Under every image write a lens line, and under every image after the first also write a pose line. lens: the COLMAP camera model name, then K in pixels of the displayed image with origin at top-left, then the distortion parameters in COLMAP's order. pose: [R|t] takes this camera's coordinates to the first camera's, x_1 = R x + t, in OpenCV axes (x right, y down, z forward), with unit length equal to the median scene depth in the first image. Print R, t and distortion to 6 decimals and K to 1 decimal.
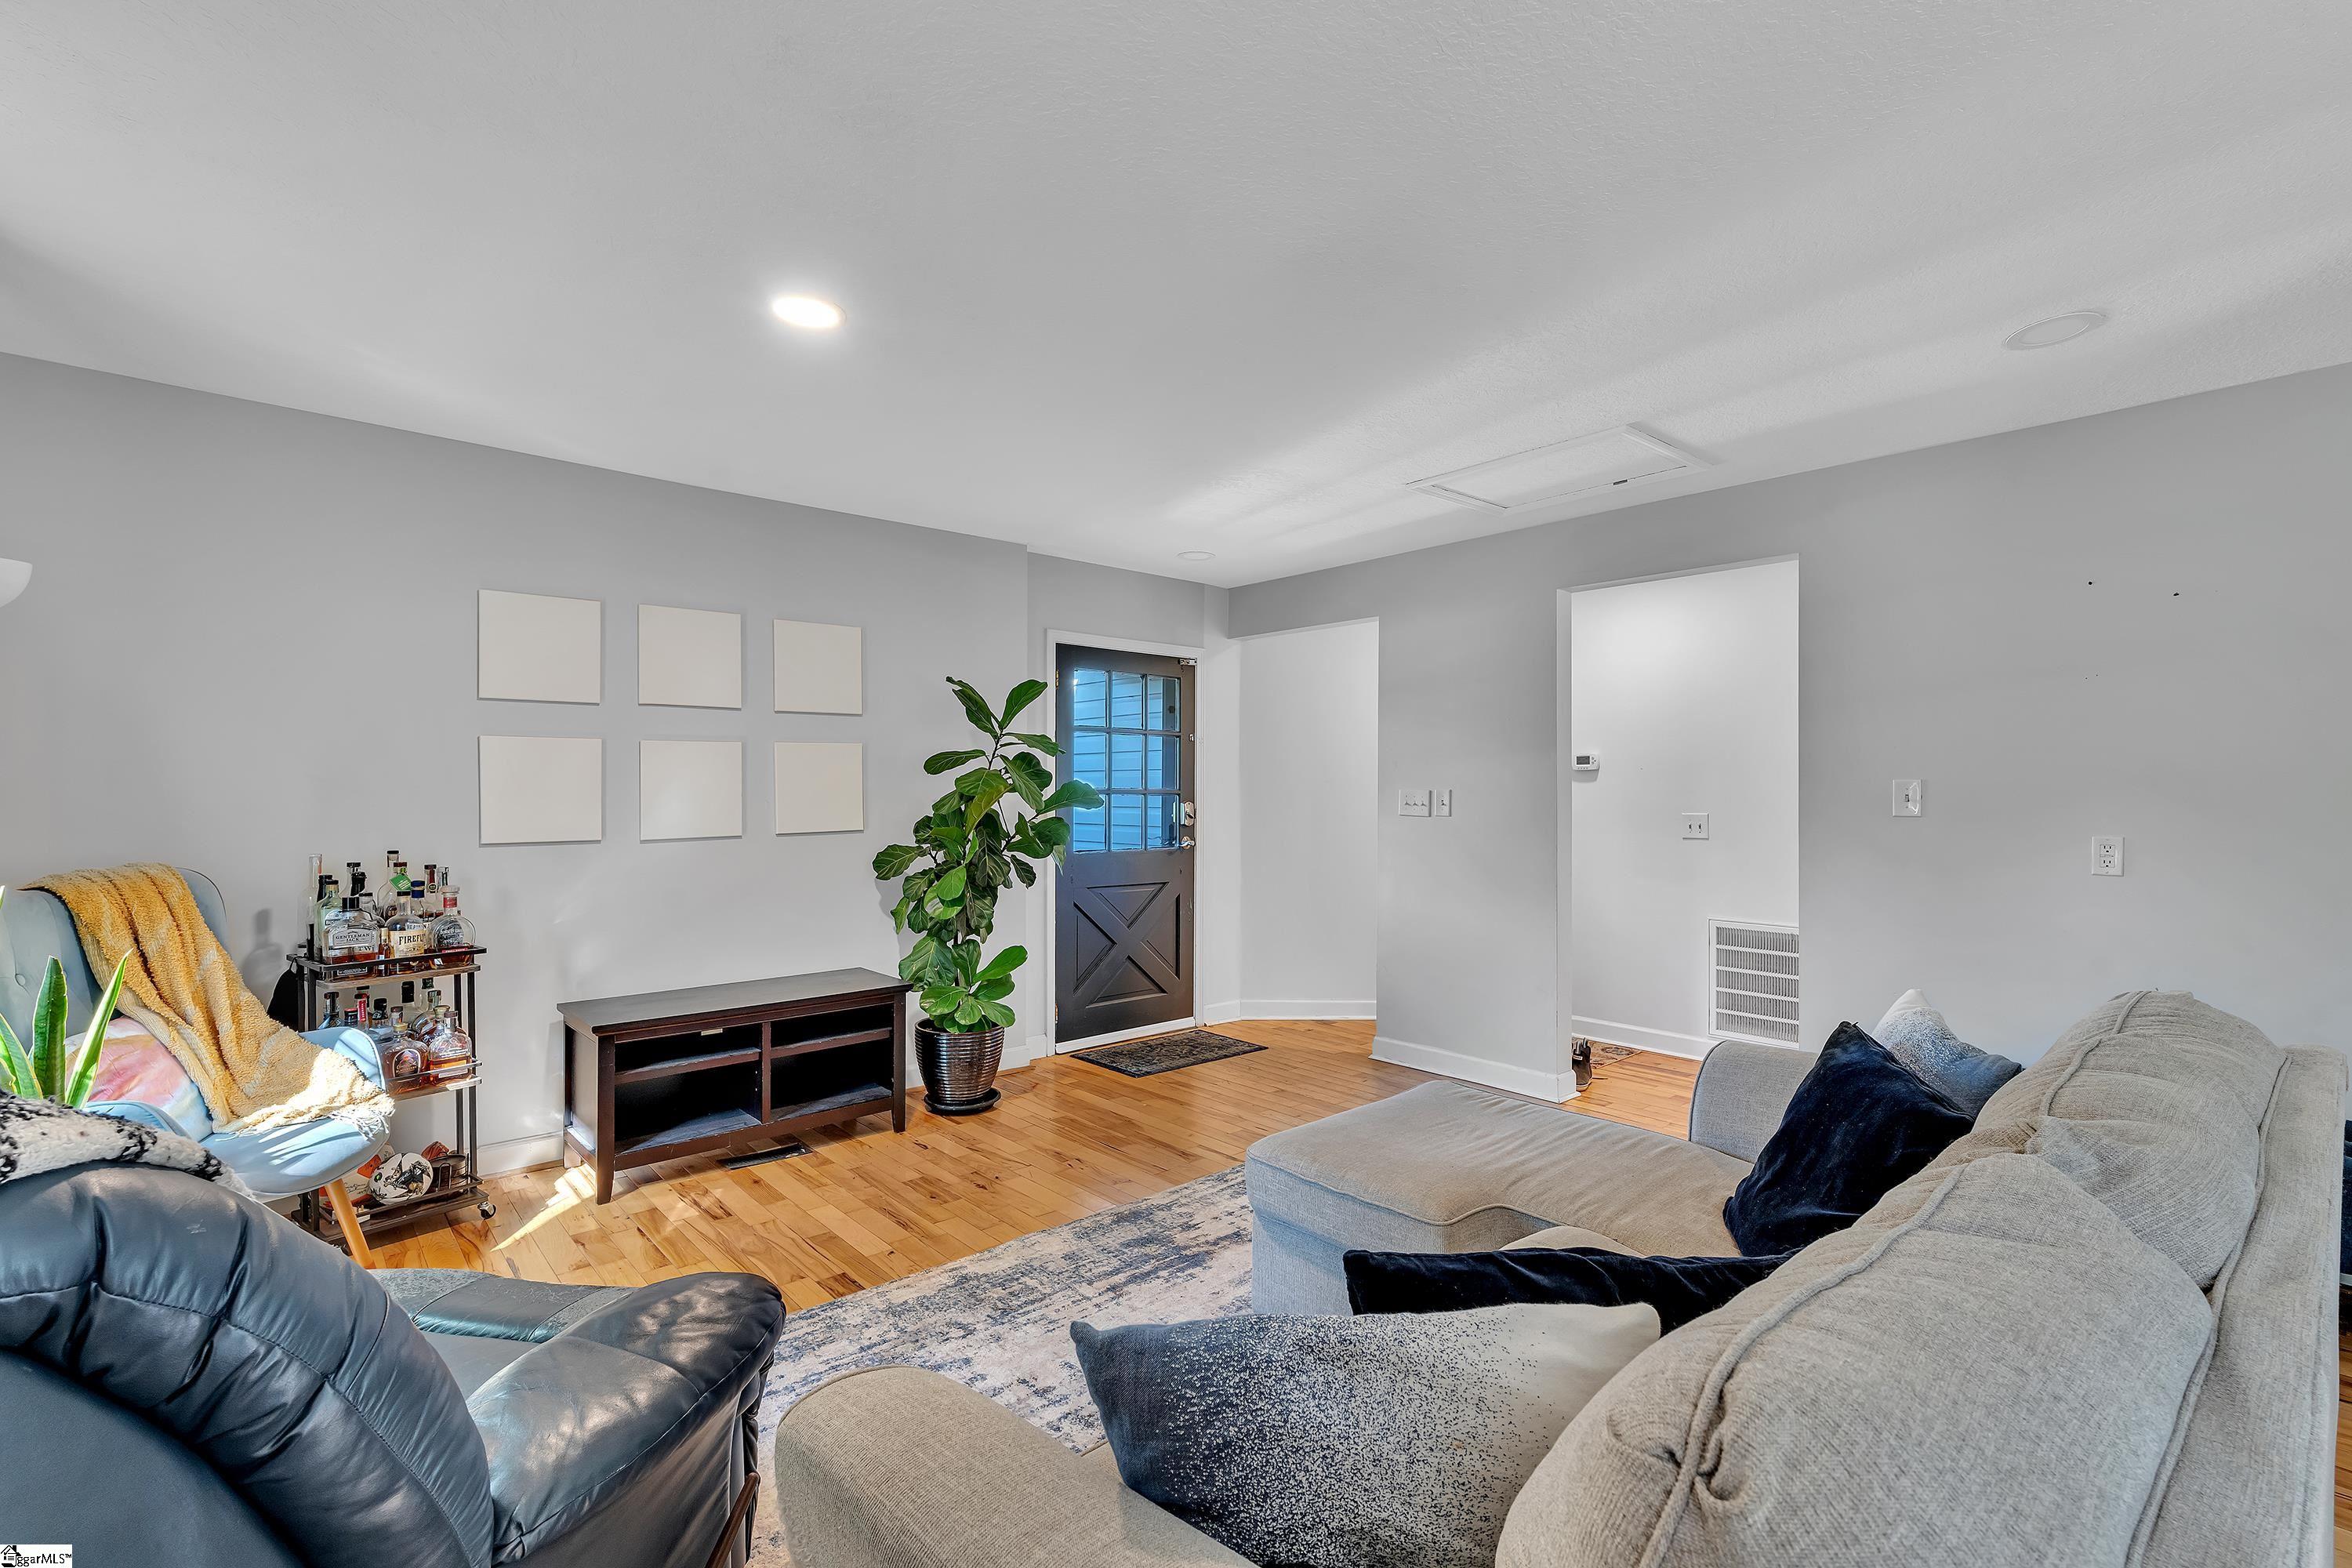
lens RADIAL K [[1025.5, 0, 1176.0], [0, 1025.5, 784.0], [0, 0, 1]] dist [-0.005220, 0.000074]
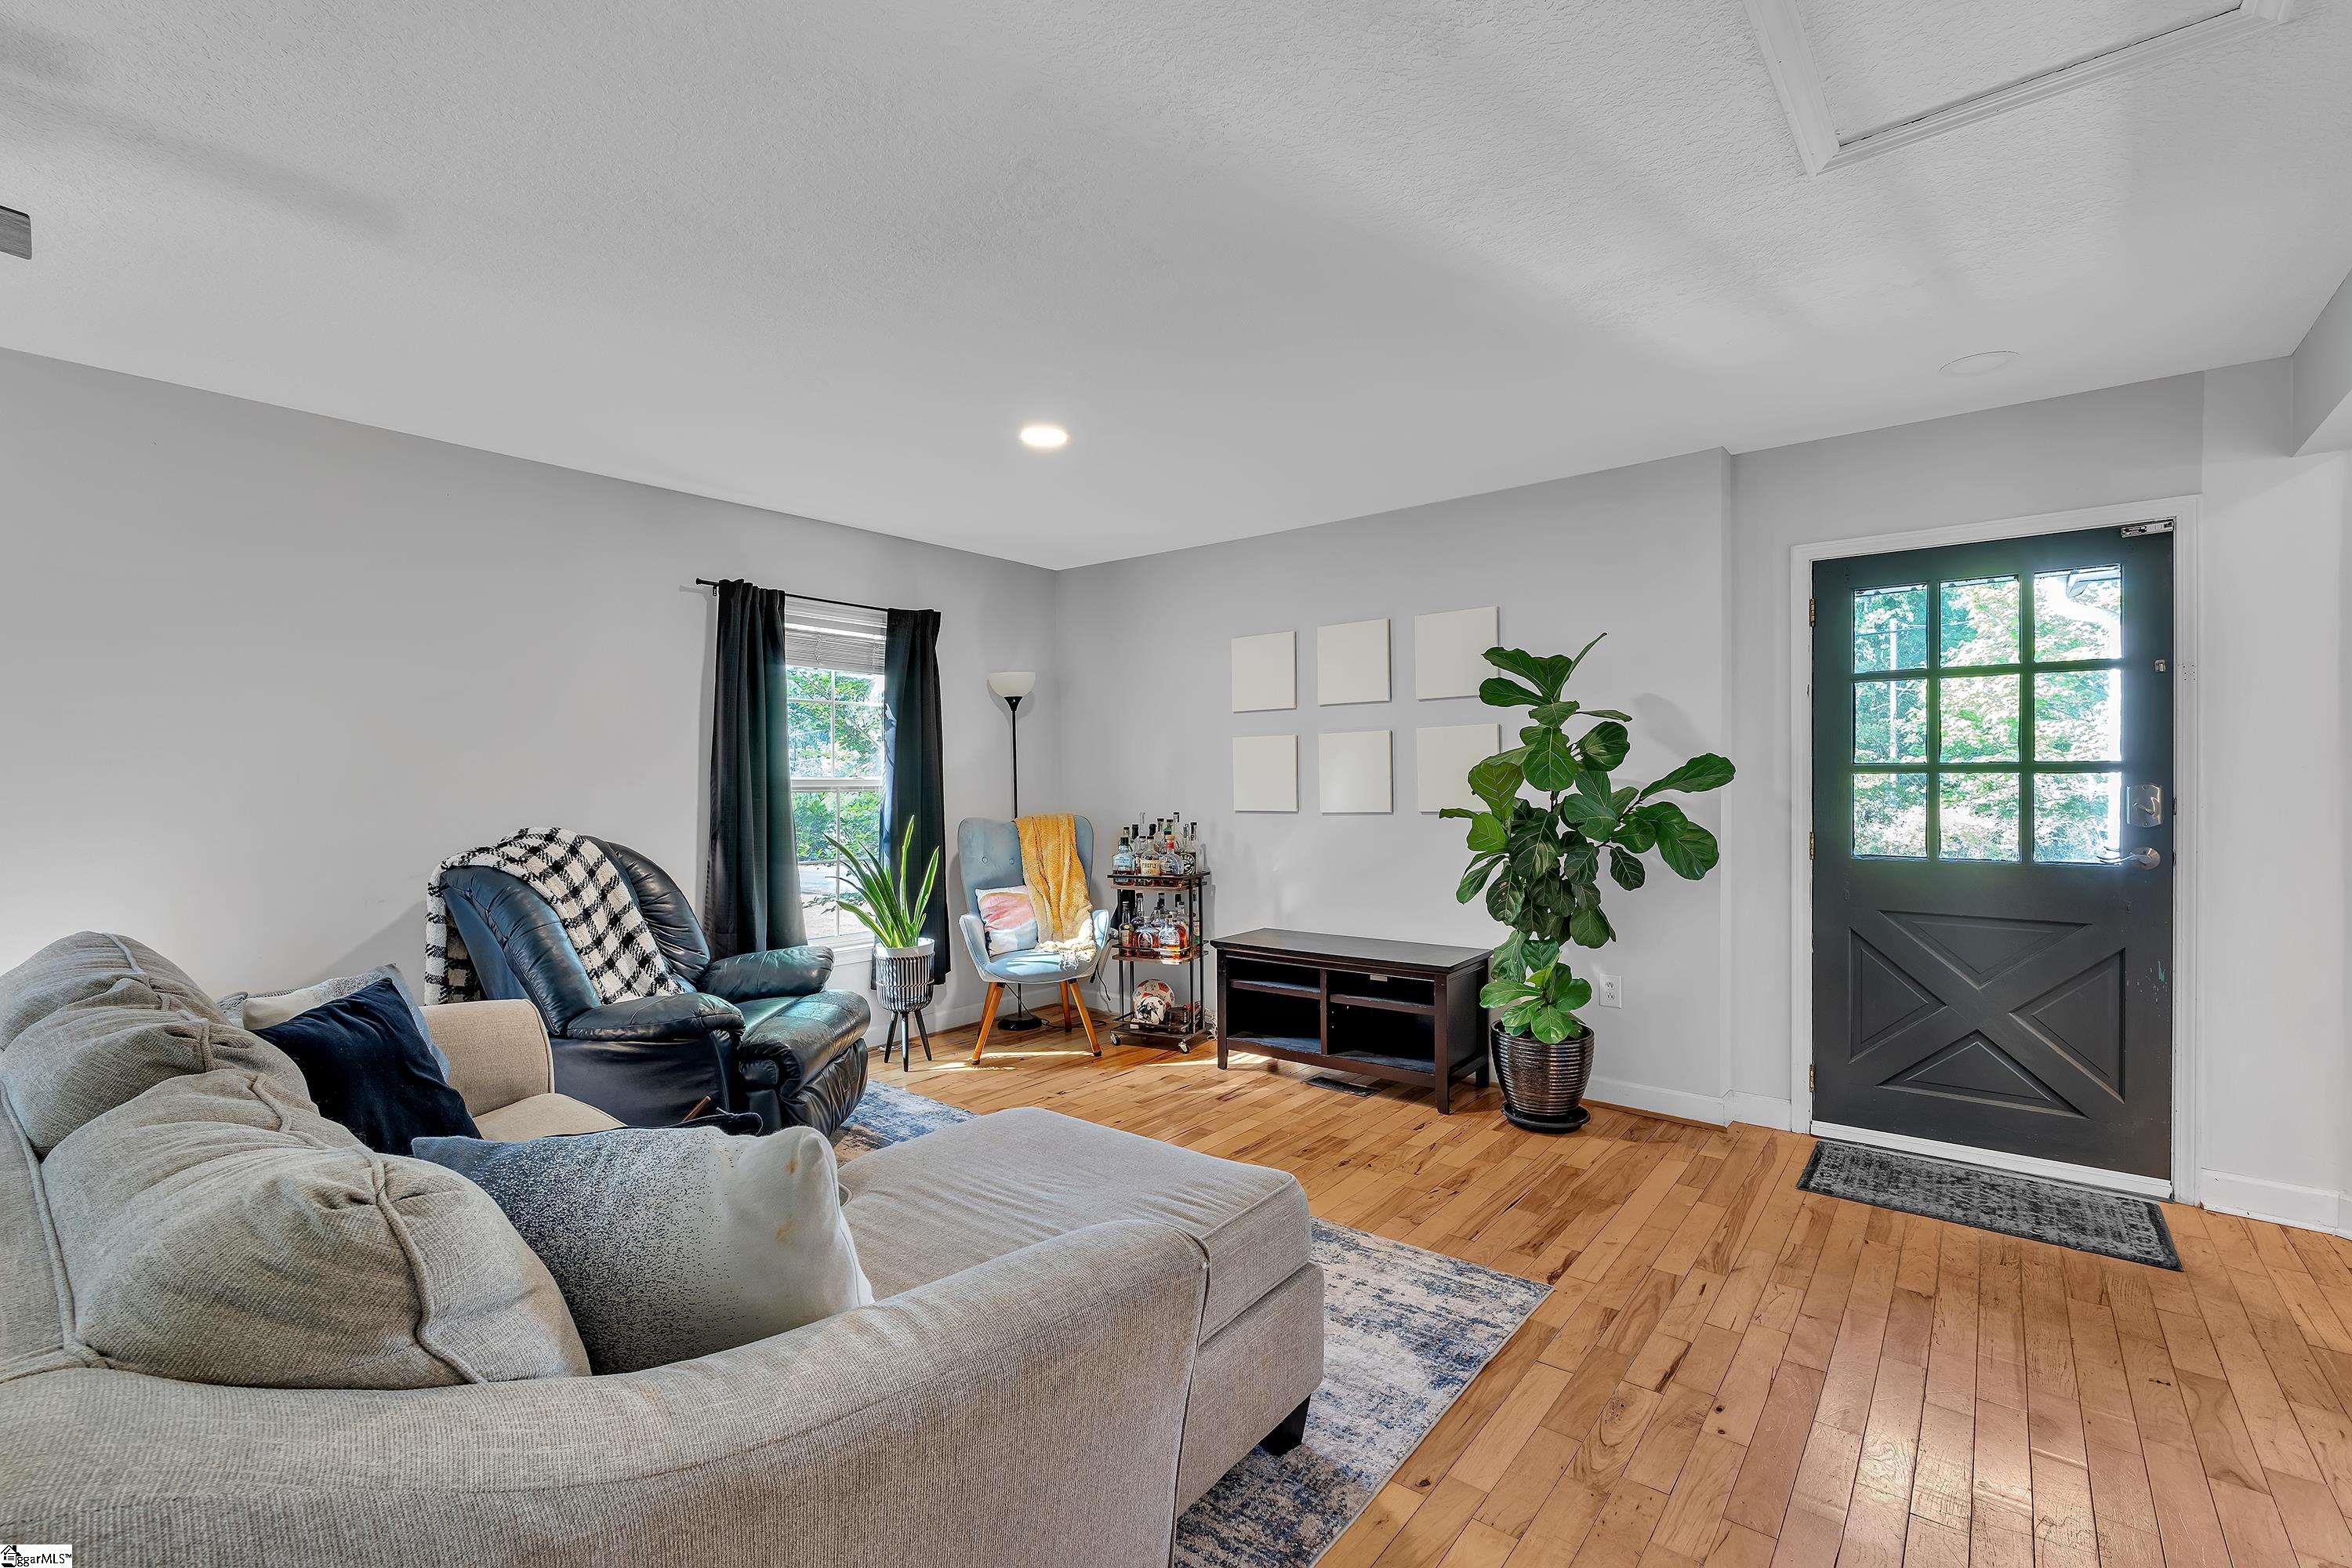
lens RADIAL K [[1025.5, 0, 1176.0], [0, 1025.5, 784.0], [0, 0, 1]] dist [-0.005220, 0.000074]
pose [[0.177161, 0.001594, -0.984181, 0.697011], [0.014428, 0.999887, 0.004217, 0.011023], [0.984076, -0.014947, 0.177118, 0.597495]]
